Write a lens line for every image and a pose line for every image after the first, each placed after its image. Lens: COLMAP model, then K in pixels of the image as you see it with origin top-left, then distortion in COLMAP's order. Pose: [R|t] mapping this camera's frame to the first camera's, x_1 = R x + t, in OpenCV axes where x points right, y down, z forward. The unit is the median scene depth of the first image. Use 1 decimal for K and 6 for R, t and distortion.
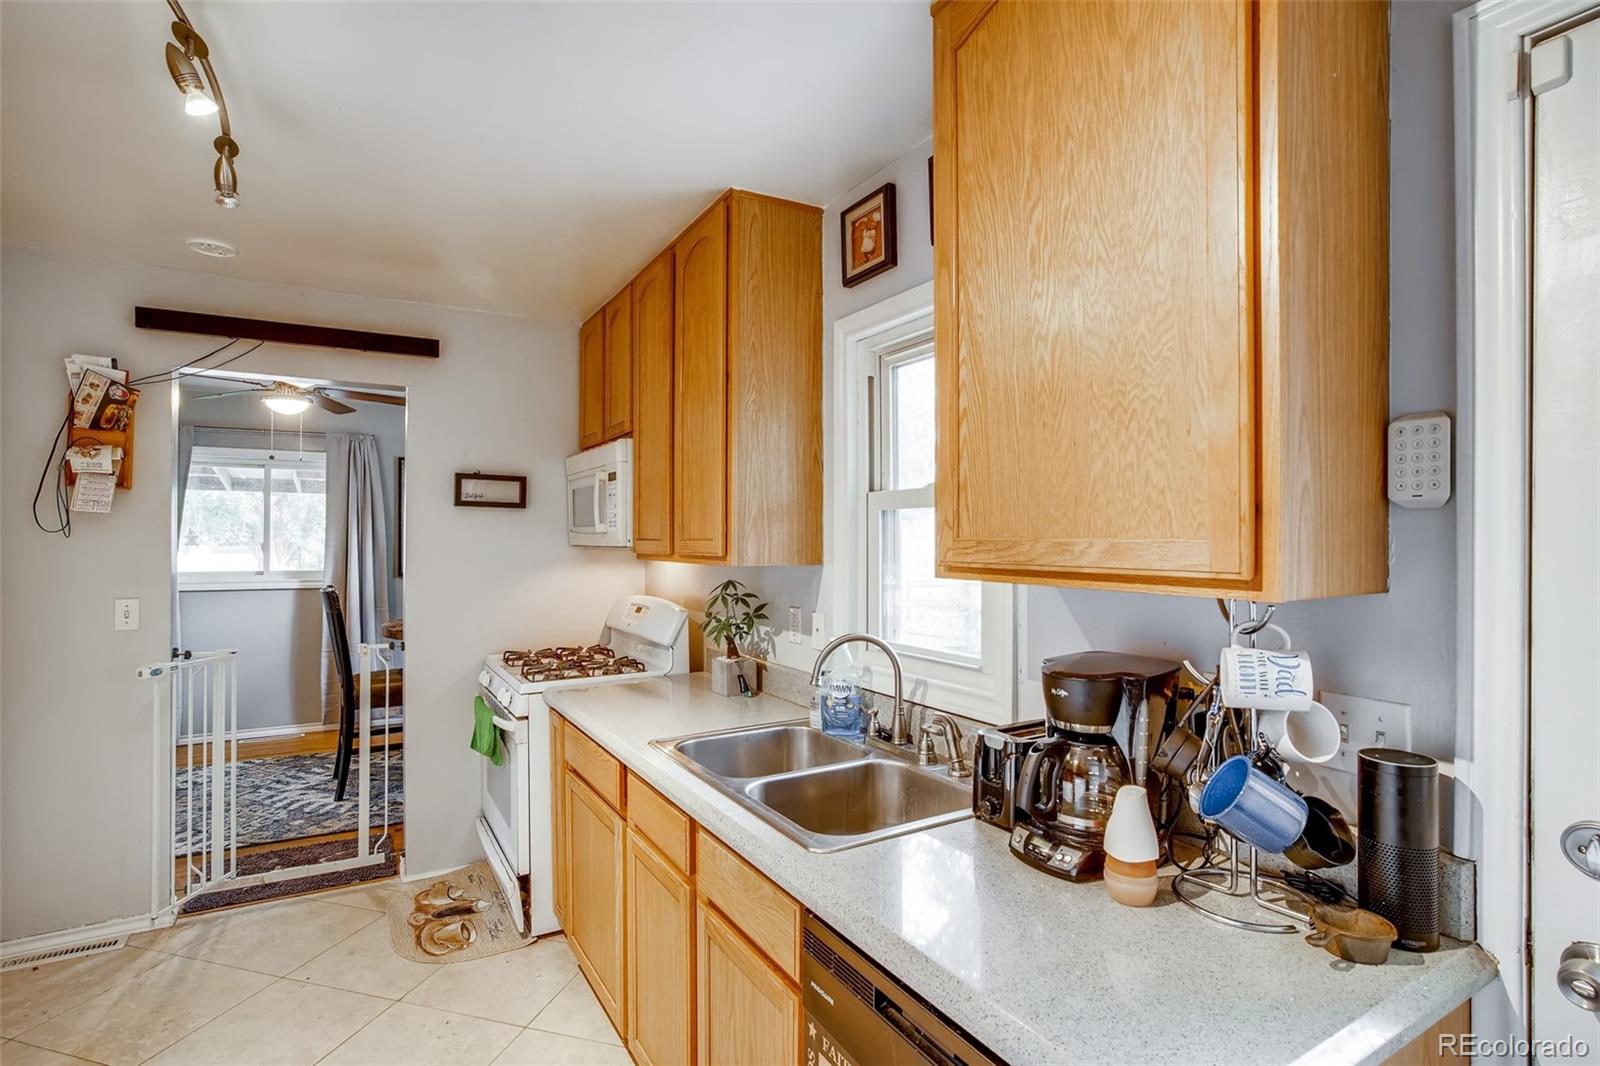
lens RADIAL K [[796.4, 0, 785.9], [0, 796.4, 539.5], [0, 0, 1]] dist [-0.036811, 0.023948]
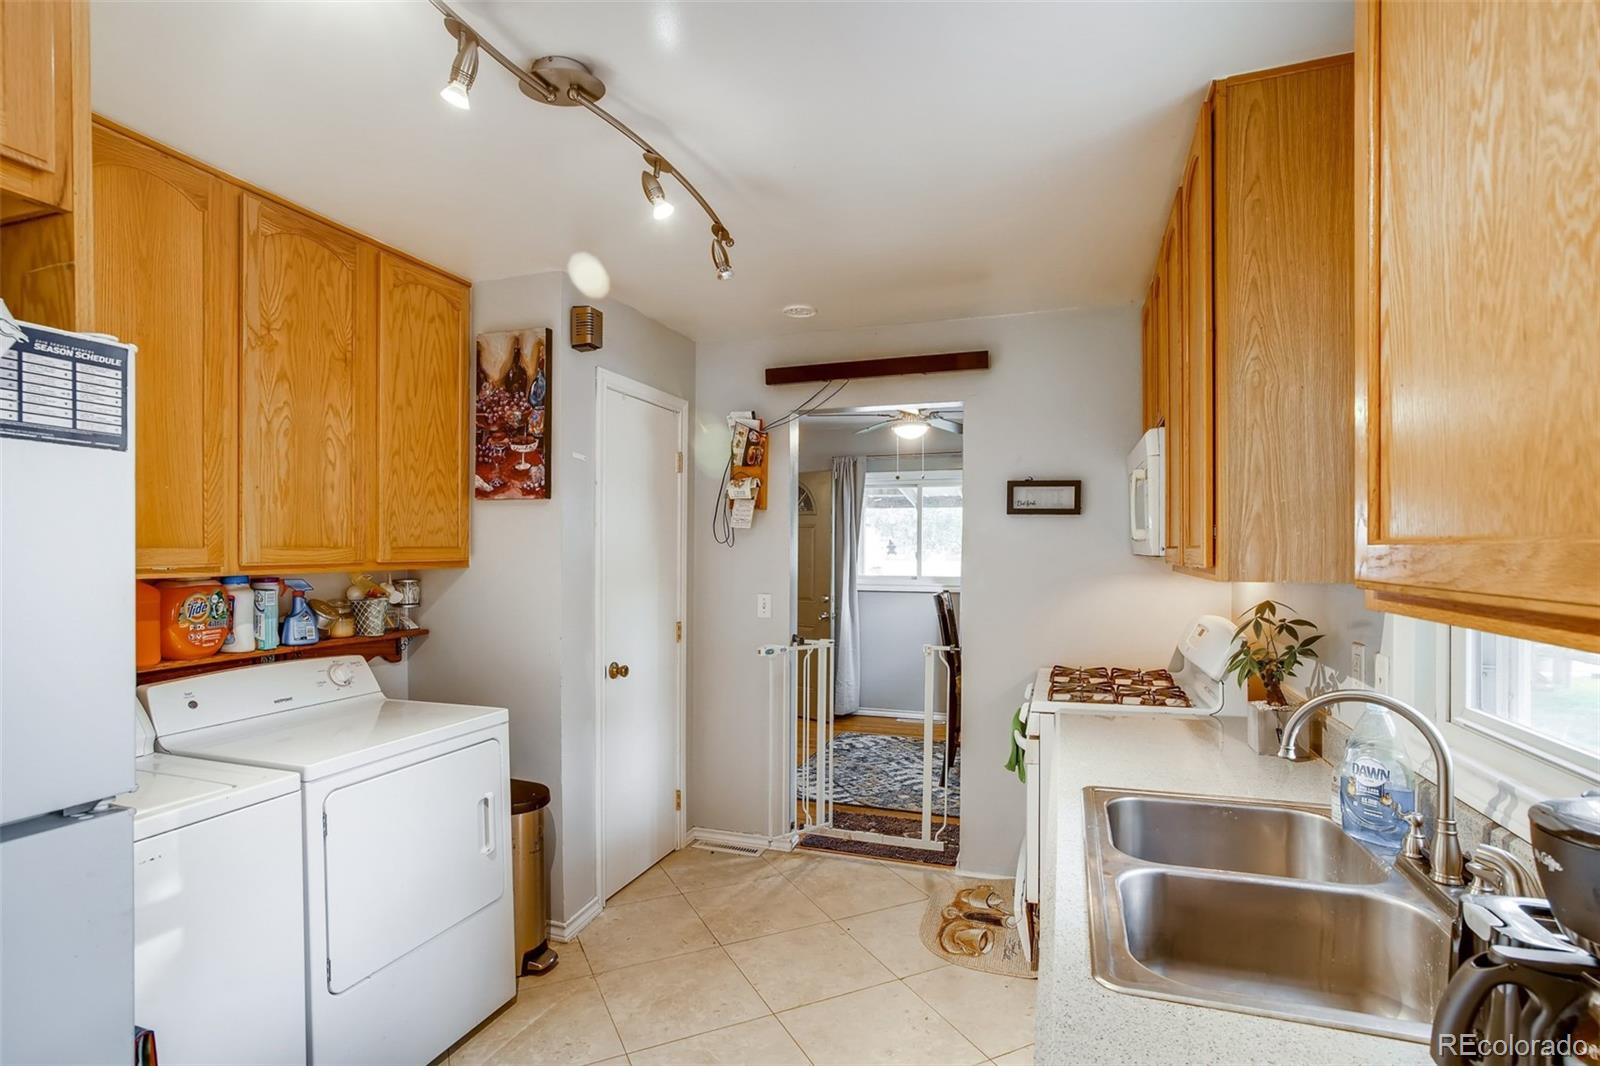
lens RADIAL K [[796.4, 0, 767.4], [0, 796.4, 553.3], [0, 0, 1]] dist [-0.036811, 0.023948]
pose [[0.647508, 0.003097, -0.762052, 0.178430], [0.000571, 0.999989, 0.004549, 0.002436], [0.762058, -0.003381, 0.647500, 0.147858]]
